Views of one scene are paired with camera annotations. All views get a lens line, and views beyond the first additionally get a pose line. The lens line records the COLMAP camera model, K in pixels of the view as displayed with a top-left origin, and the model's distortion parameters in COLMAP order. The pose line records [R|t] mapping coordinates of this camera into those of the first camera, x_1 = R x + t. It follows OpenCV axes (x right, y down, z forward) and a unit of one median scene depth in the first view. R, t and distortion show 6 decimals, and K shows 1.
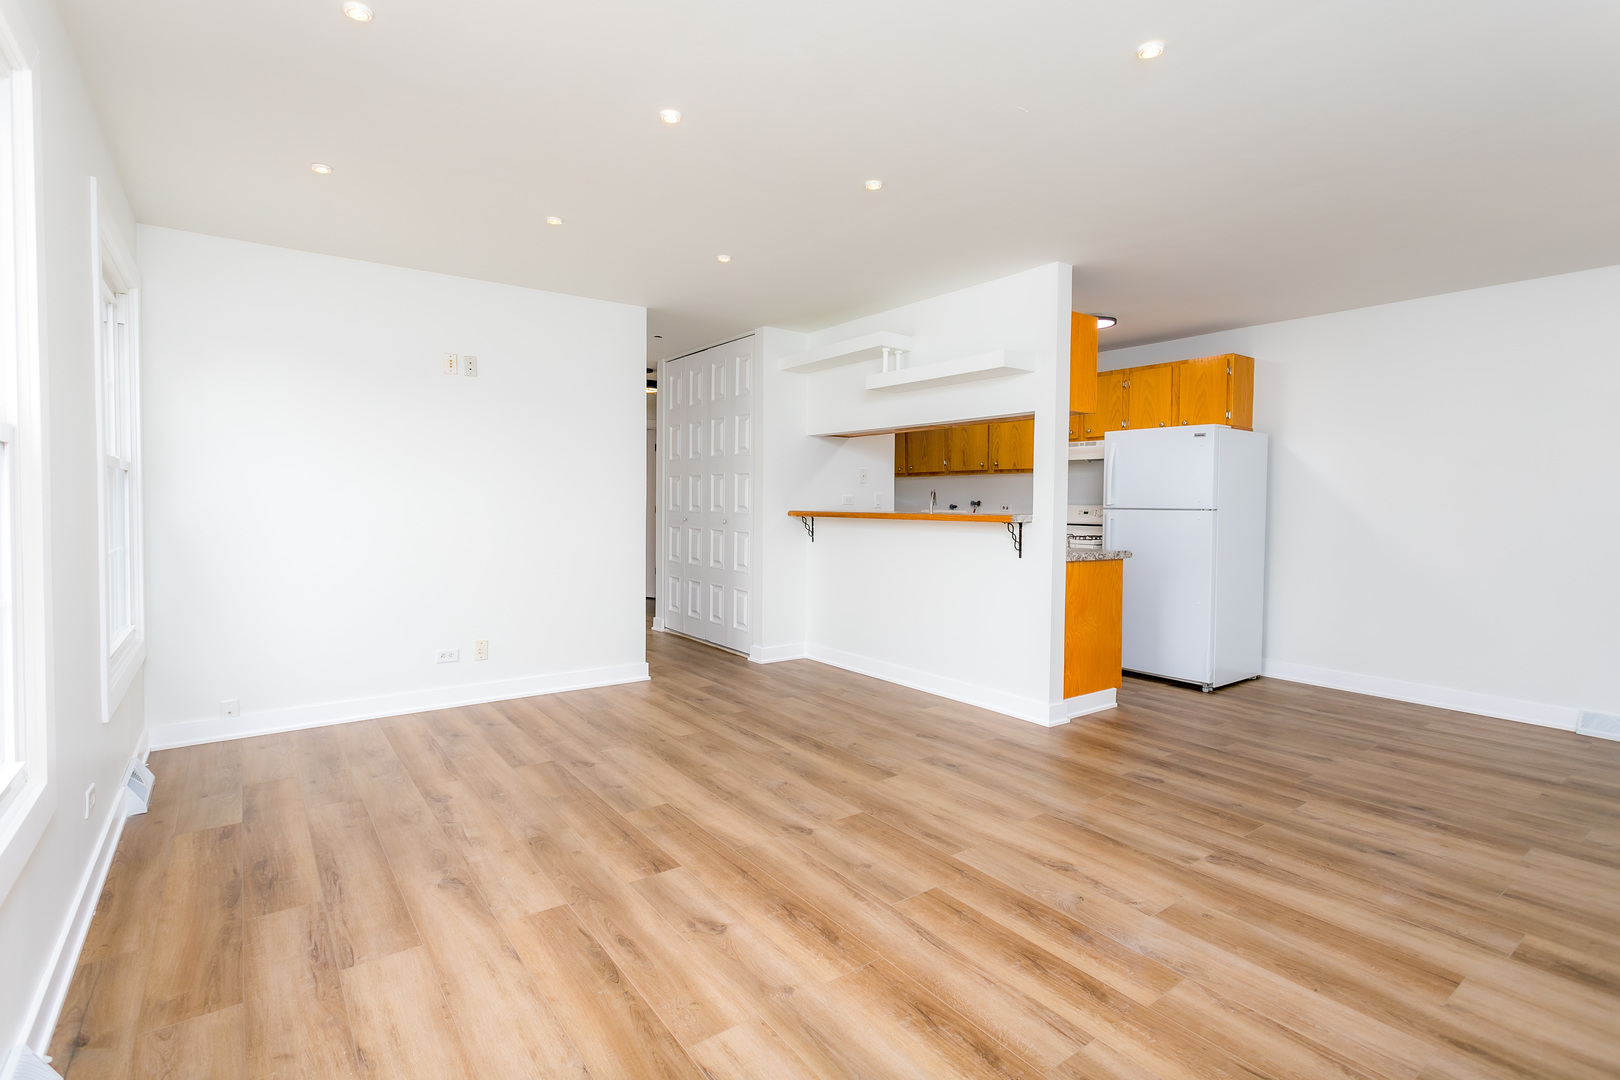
lens RADIAL K [[766.1, 0, 797.2], [0, 766.1, 519.4], [0, 0, 1]] dist [0.008696, 0.000823]
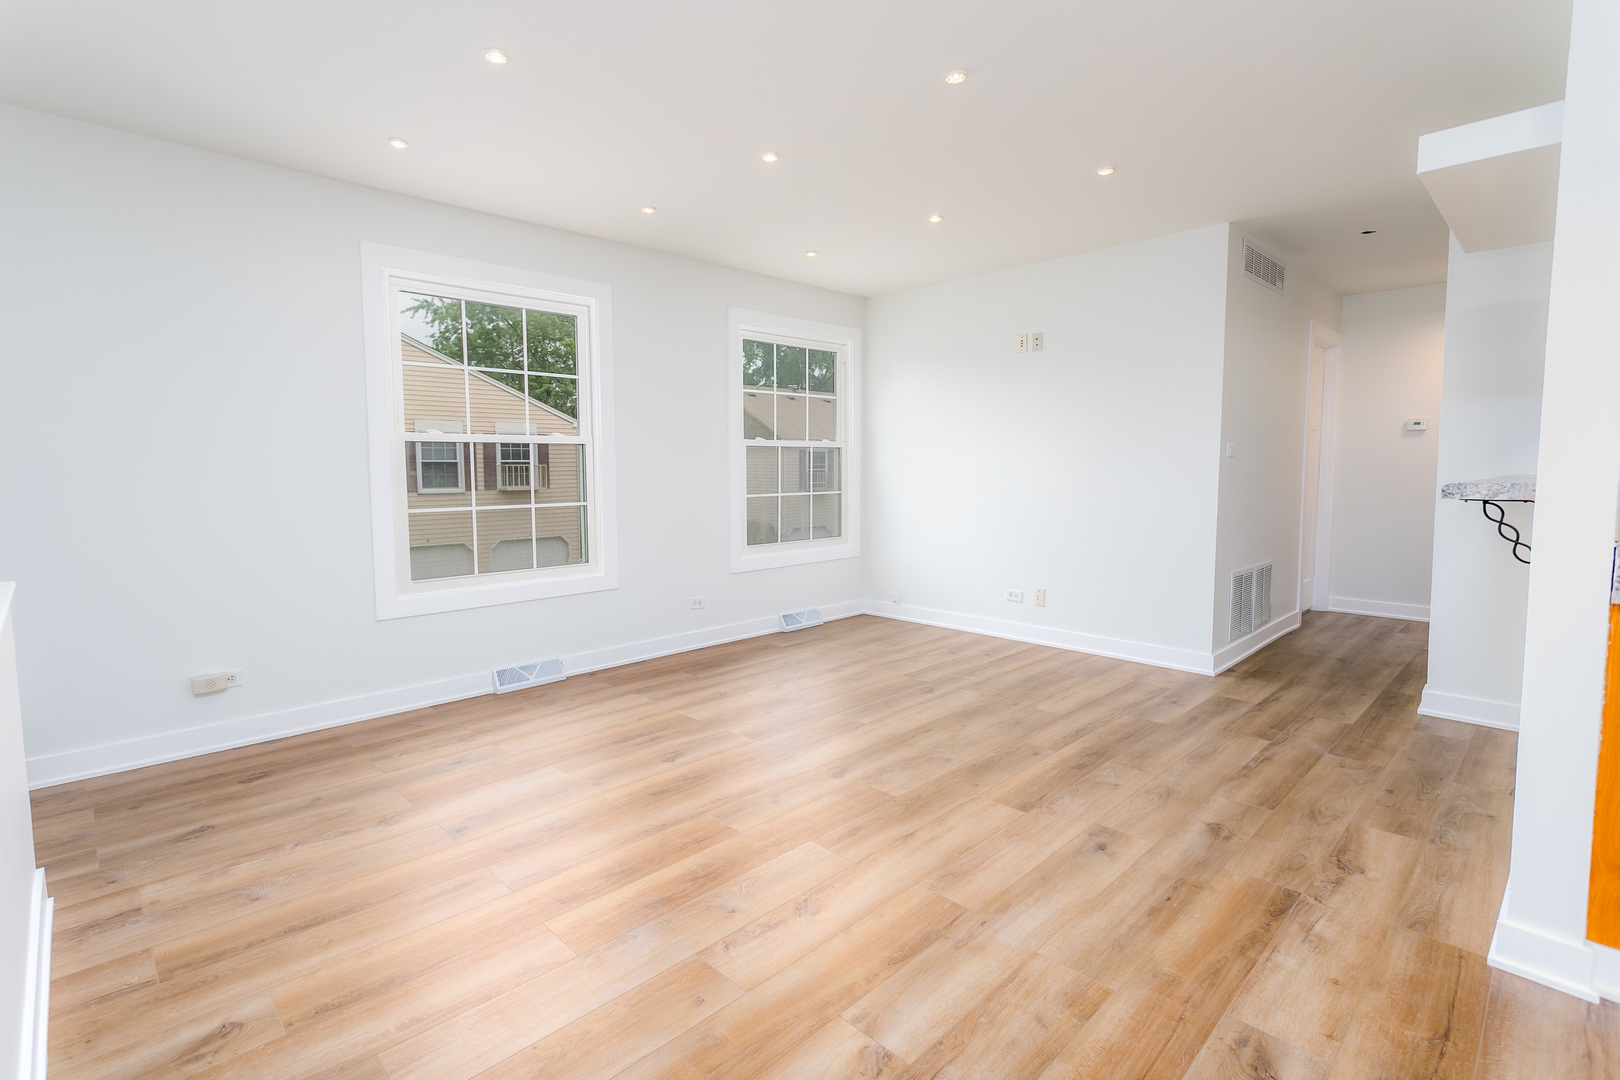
lens RADIAL K [[766.1, 0, 797.2], [0, 766.1, 519.4], [0, 0, 1]] dist [0.008696, 0.000823]
pose [[0.141573, 0.063622, -0.987881, 0.846306], [-0.017641, 0.997936, 0.061741, -0.006780], [0.989771, 0.008686, 0.142404, 0.656064]]
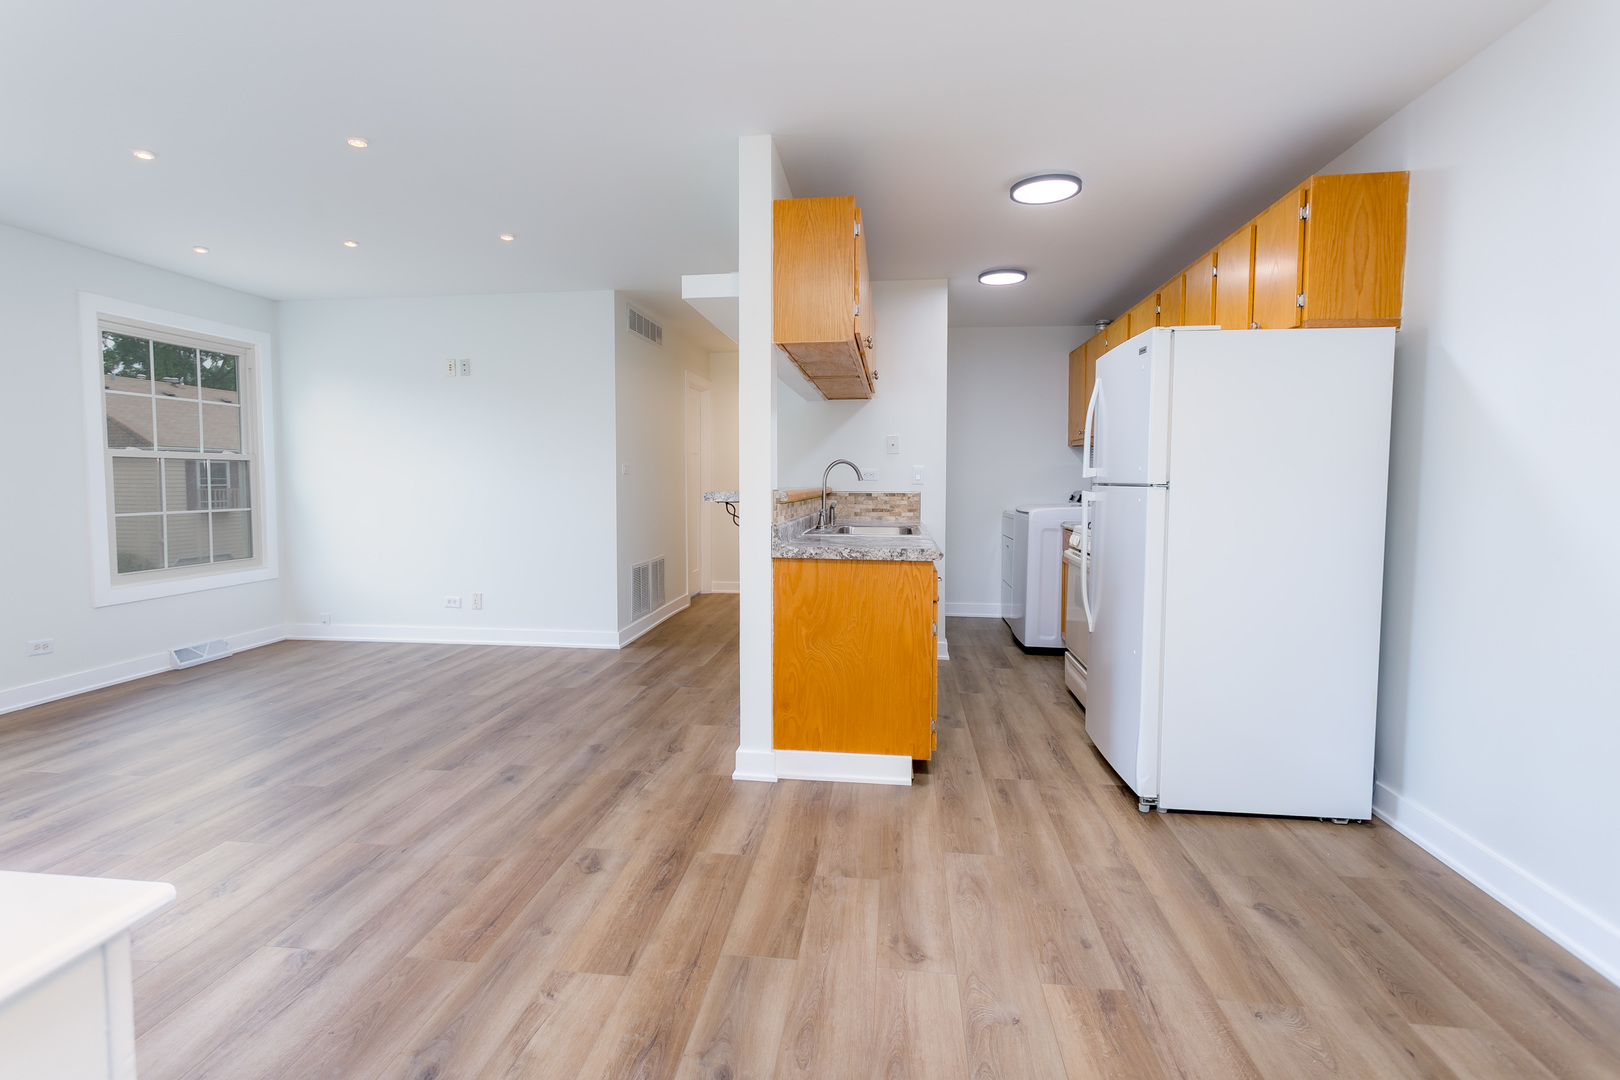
lens RADIAL K [[777.1, 0, 795.2], [0, 777.1, 522.3], [0, 0, 1]] dist [0.003996, 0.000458]
pose [[0.723456, 0.031933, -0.689632, 1.070646], [-0.011141, 0.999340, 0.034587, -0.003901], [0.690281, -0.017339, 0.723334, 0.611872]]
